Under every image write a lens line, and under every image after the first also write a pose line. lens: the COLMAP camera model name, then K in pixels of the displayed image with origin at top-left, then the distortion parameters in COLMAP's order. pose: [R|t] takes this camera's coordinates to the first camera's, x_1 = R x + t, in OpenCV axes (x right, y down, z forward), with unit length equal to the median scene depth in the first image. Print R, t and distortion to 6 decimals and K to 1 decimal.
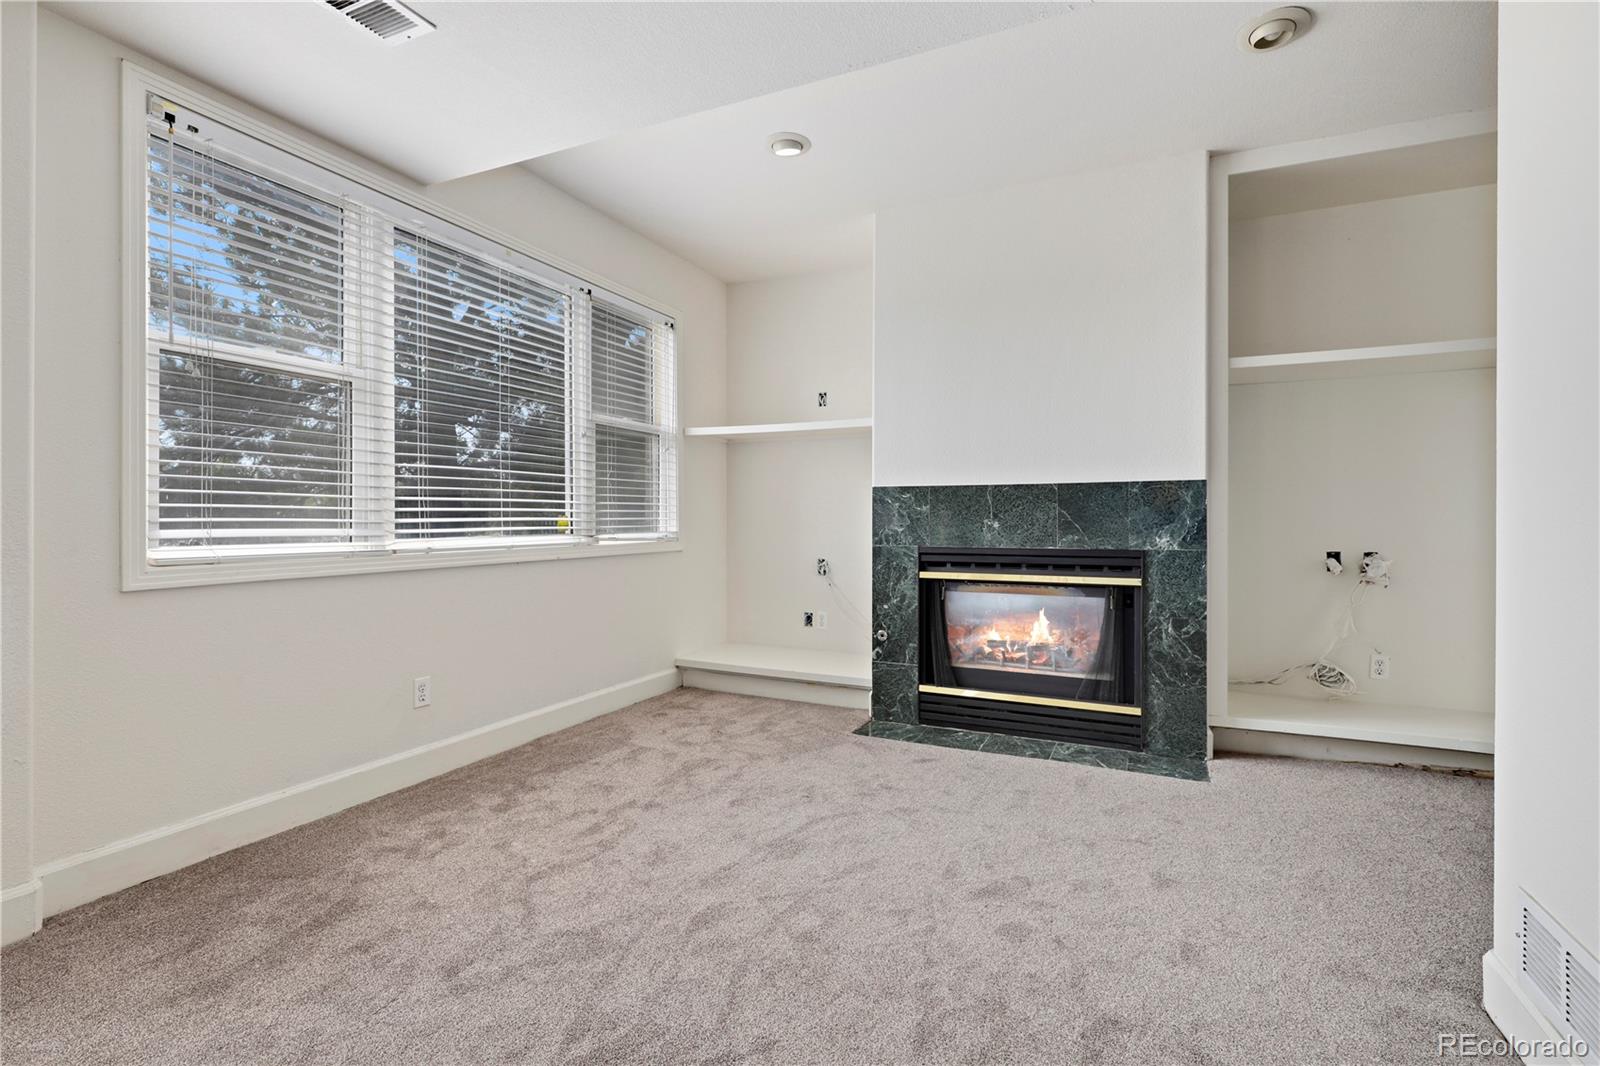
lens RADIAL K [[741.0, 0, 803.8], [0, 741.0, 520.2], [0, 0, 1]] dist [-0.003735, -0.000561]
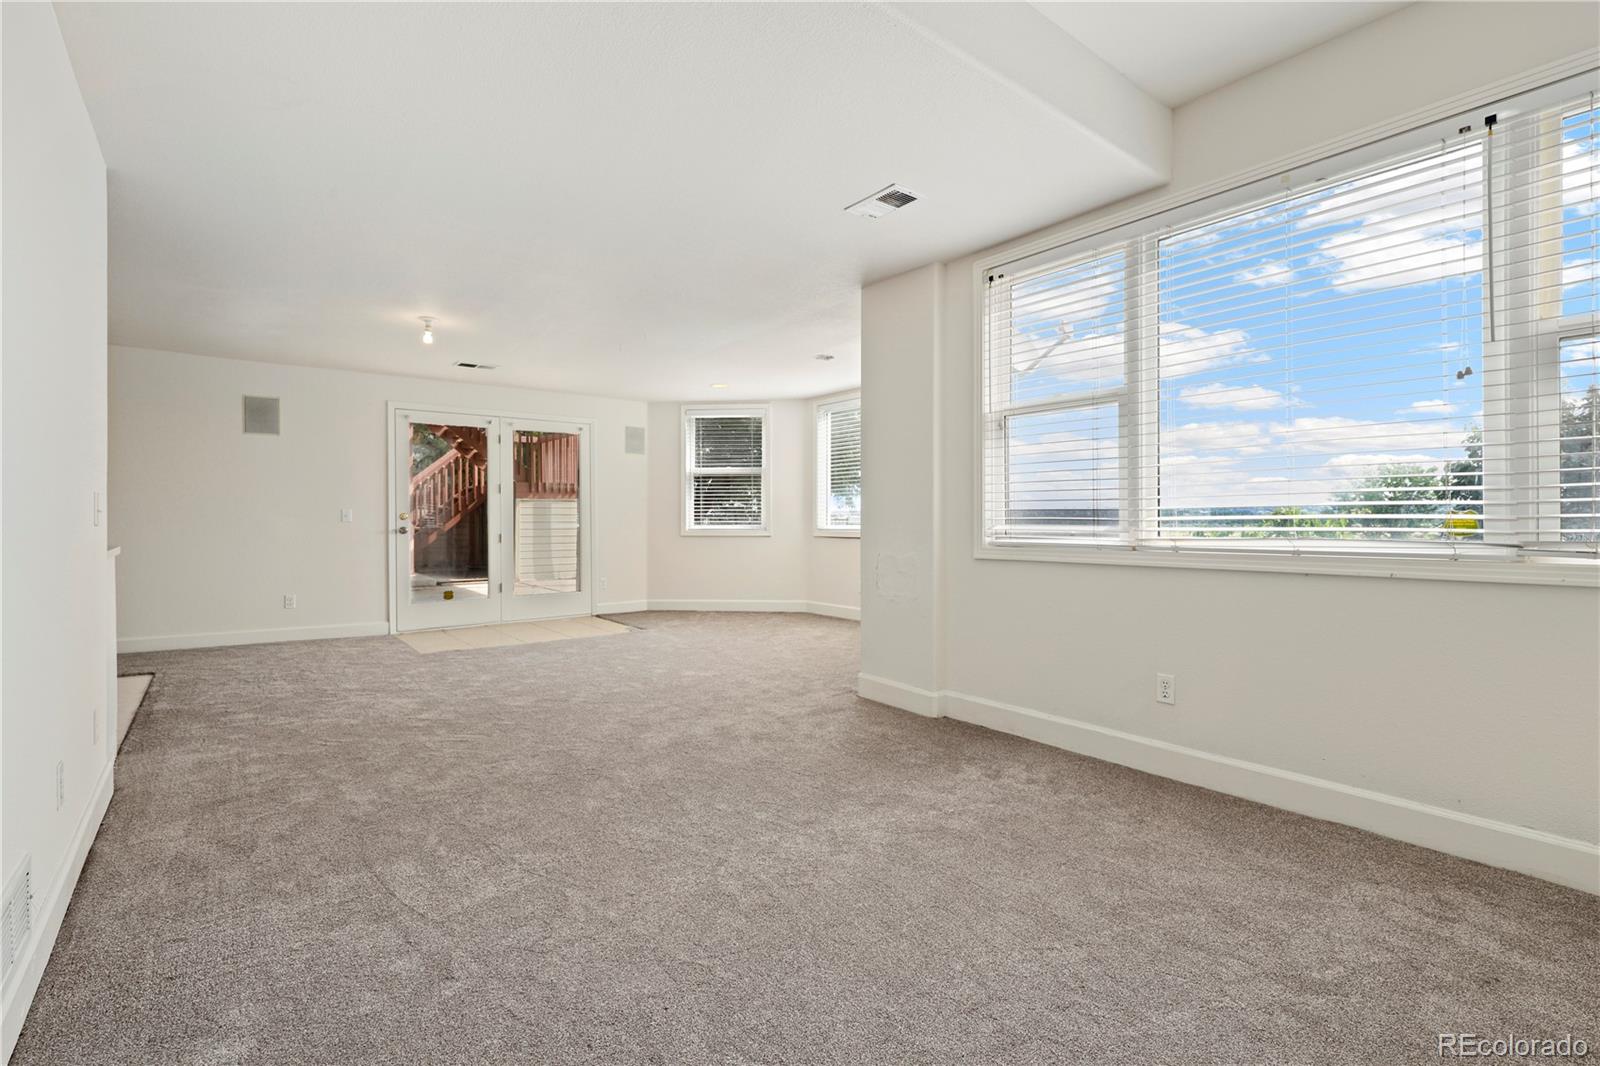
lens RADIAL K [[741.0, 0, 803.8], [0, 741.0, 520.2], [0, 0, 1]] dist [-0.003735, -0.000561]
pose [[-0.472145, 0.004834, -0.881508, 0.620737], [0.004099, 0.999986, 0.003288, -0.003321], [0.881511, -0.002061, -0.472158, 1.066910]]
